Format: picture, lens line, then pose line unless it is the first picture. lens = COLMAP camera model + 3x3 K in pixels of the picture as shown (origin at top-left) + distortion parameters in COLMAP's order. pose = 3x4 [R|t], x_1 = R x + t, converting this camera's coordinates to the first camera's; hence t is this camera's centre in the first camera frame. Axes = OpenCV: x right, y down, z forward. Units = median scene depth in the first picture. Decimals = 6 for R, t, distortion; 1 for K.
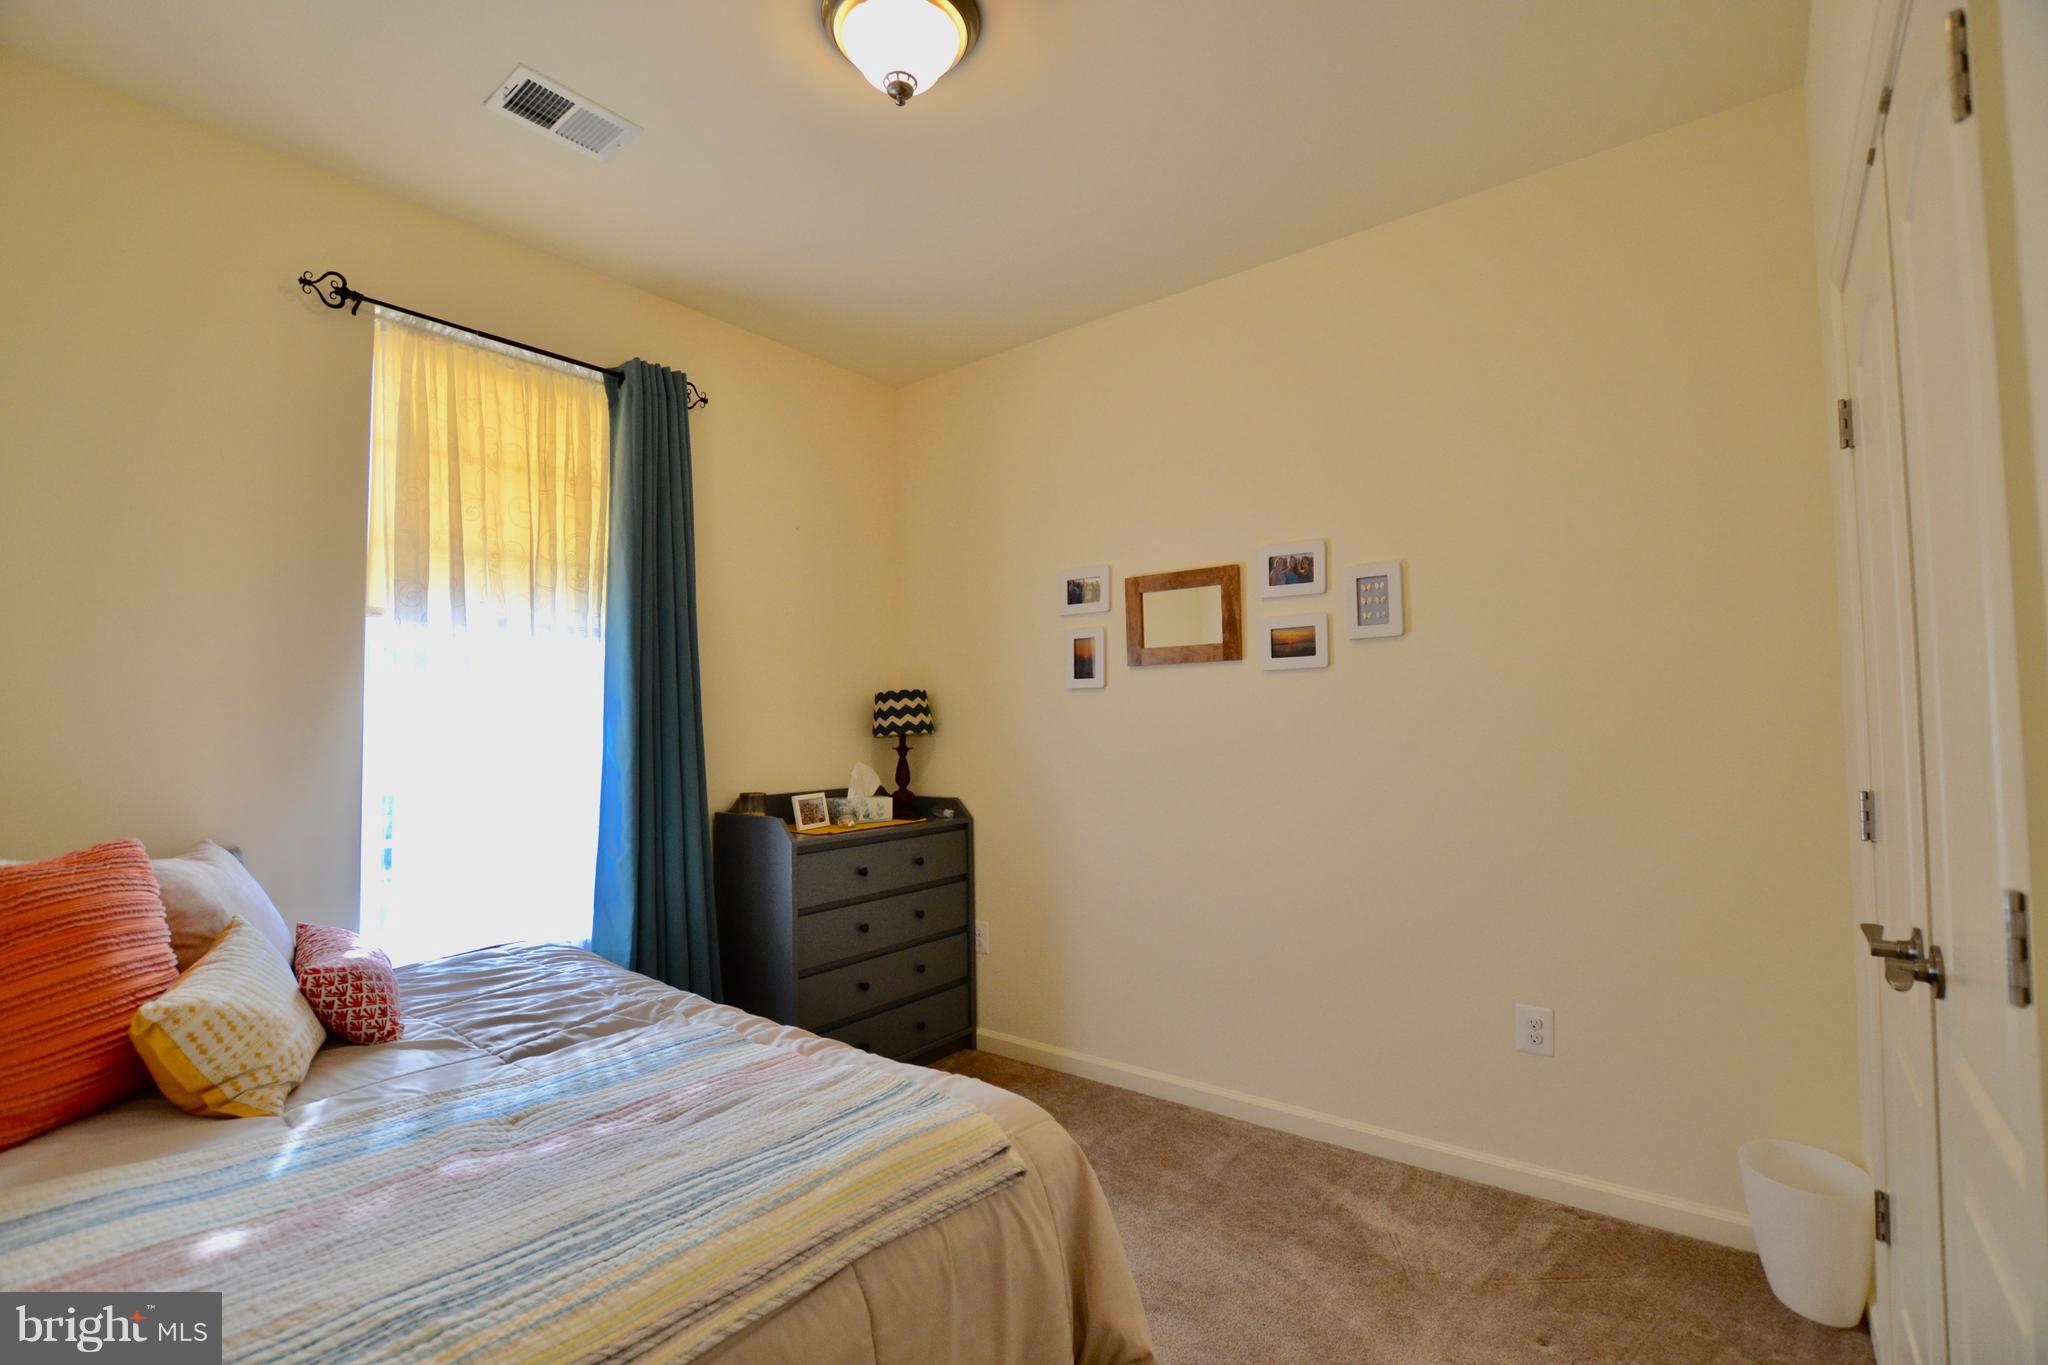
lens RADIAL K [[927.1, 0, 1008.6], [0, 927.1, 687.7], [0, 0, 1]] dist [-0.022220, 0.001502]
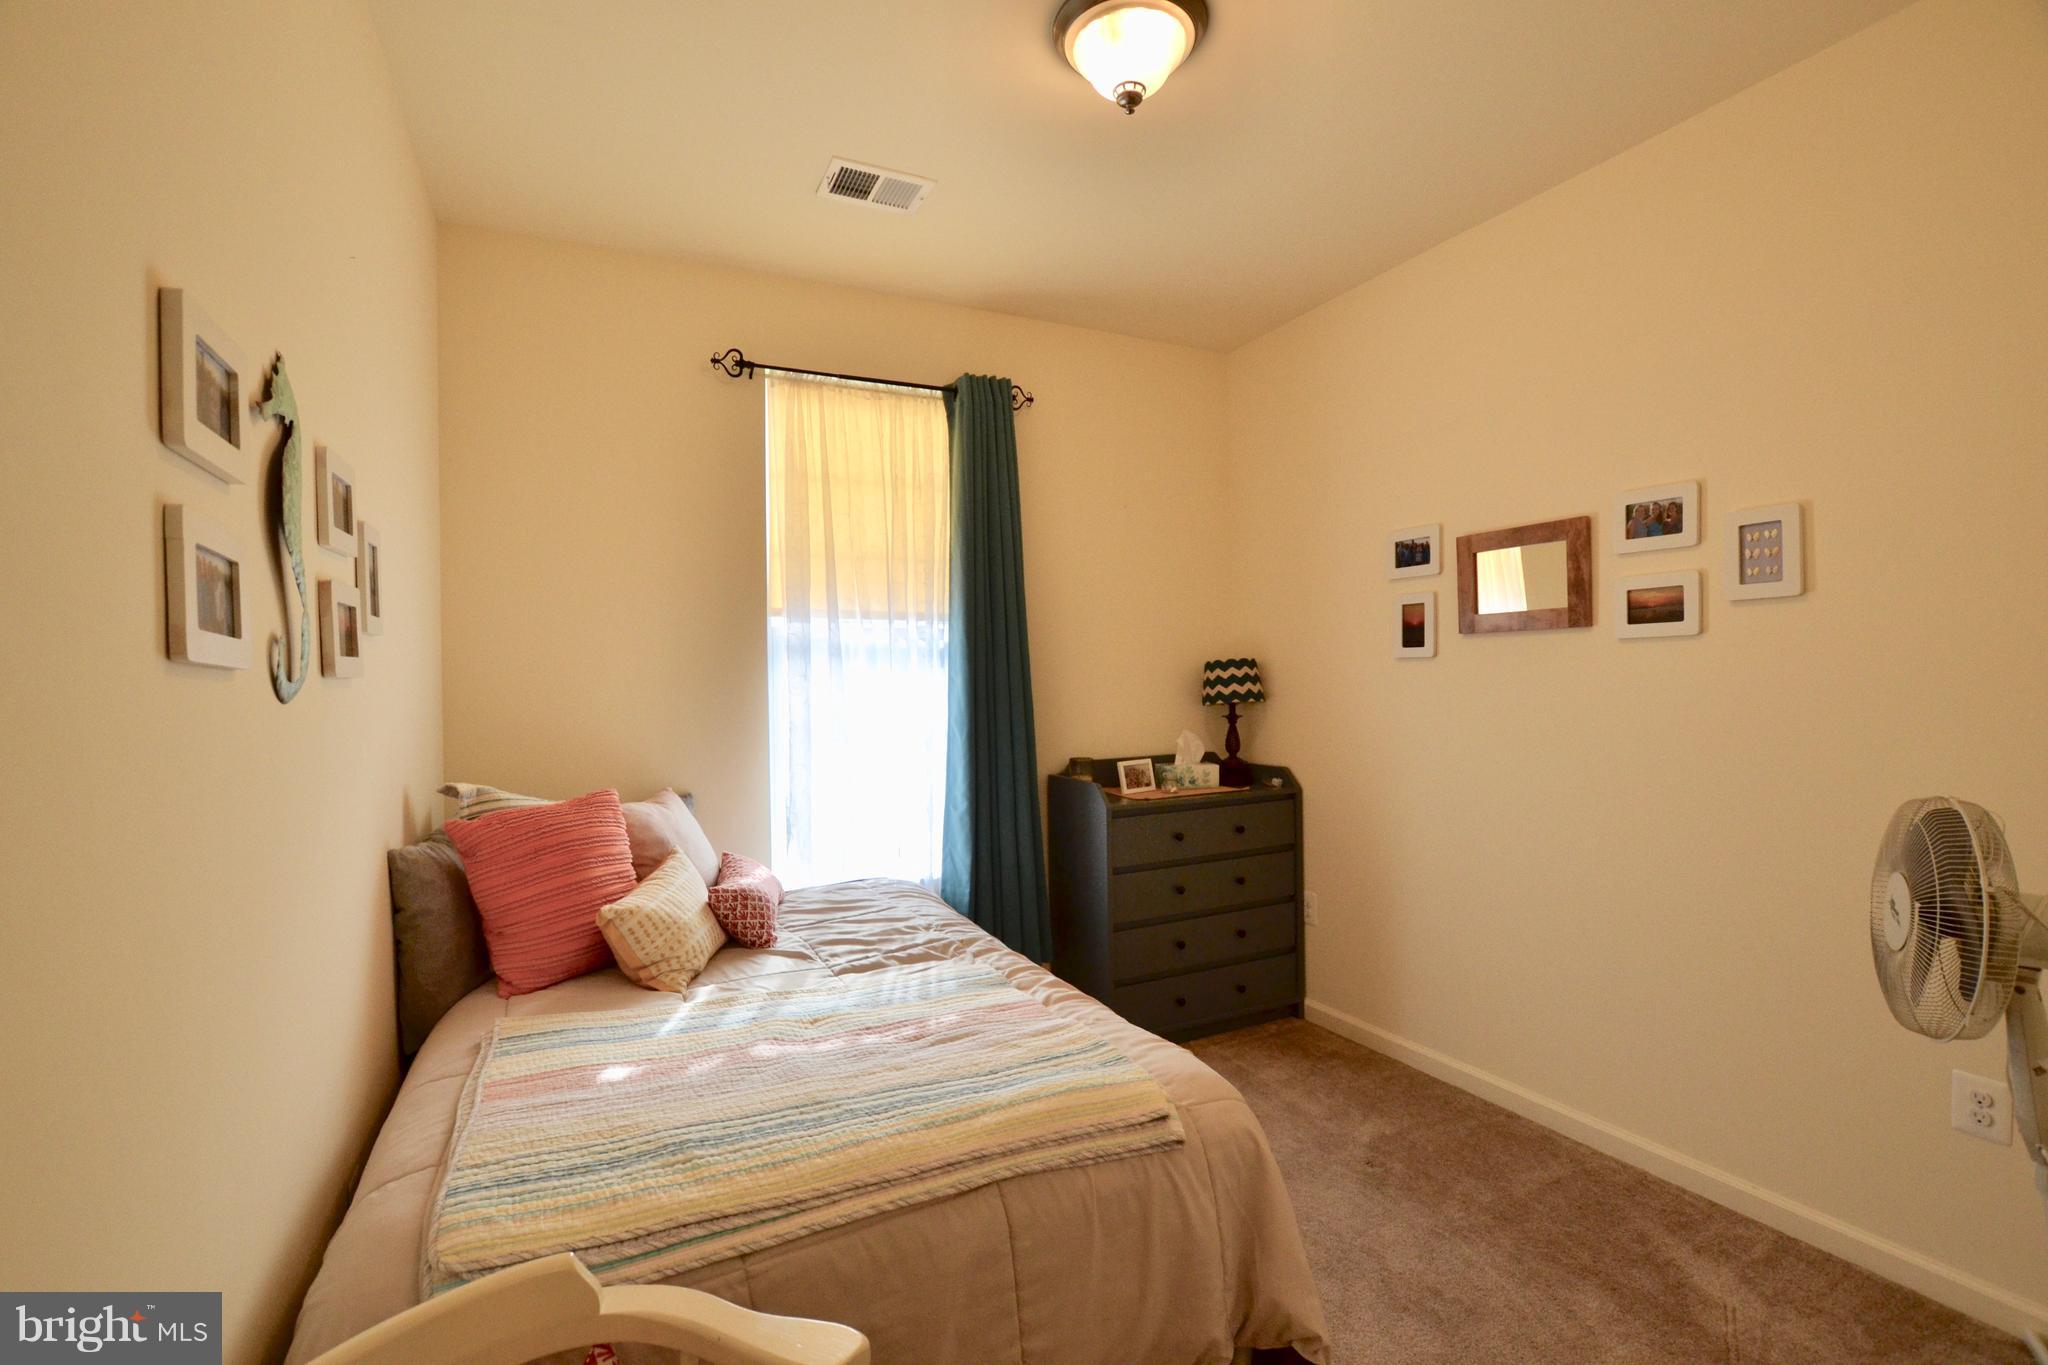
lens RADIAL K [[927.1, 0, 1008.6], [0, 927.1, 687.7], [0, 0, 1]] dist [-0.022220, 0.001502]
pose [[0.898142, 0.000789, -0.439704, 0.192225], [0.024977, 0.998292, 0.052810, -0.043757], [0.438995, -0.058413, 0.896589, -0.020243]]
